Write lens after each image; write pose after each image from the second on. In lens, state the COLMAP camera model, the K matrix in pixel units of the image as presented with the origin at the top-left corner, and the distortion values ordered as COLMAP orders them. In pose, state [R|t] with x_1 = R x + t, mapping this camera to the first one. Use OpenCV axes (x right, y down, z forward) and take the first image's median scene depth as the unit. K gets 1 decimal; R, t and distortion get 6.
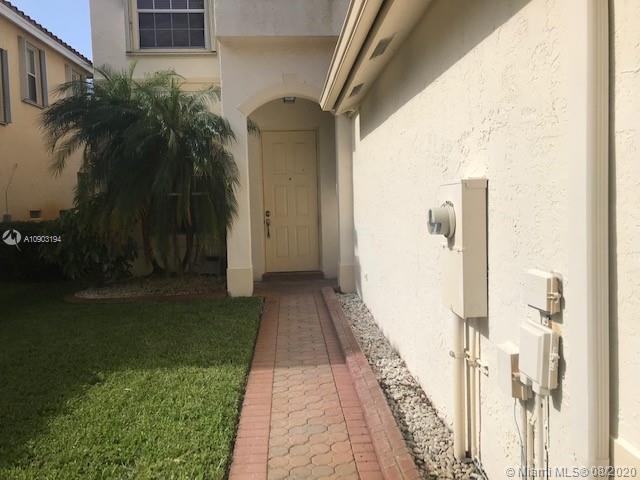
lens RADIAL K [[529.2, 0, 322.9], [0, 529.2, 238.9], [0, 0, 1]] dist [0.079617, -0.121053]
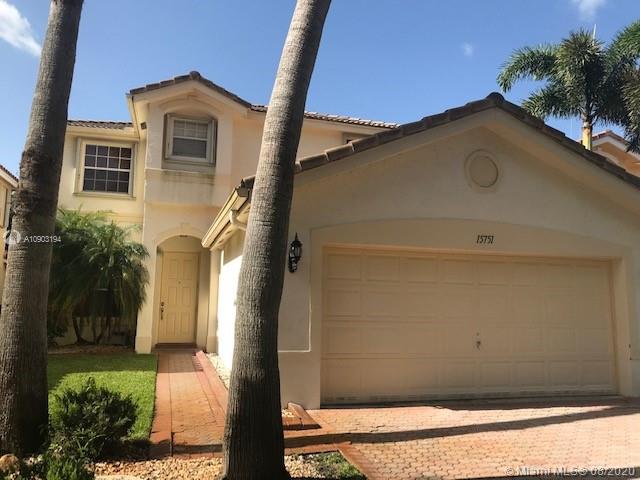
lens RADIAL K [[529.2, 0, 322.9], [0, 529.2, 238.9], [0, 0, 1]] dist [0.079617, -0.121053]
pose [[0.974086, 0.073741, 0.213818, 0.005088], [-0.030759, 0.979766, -0.197771, 0.066259], [-0.224076, 0.186069, 0.956644, -0.708343]]
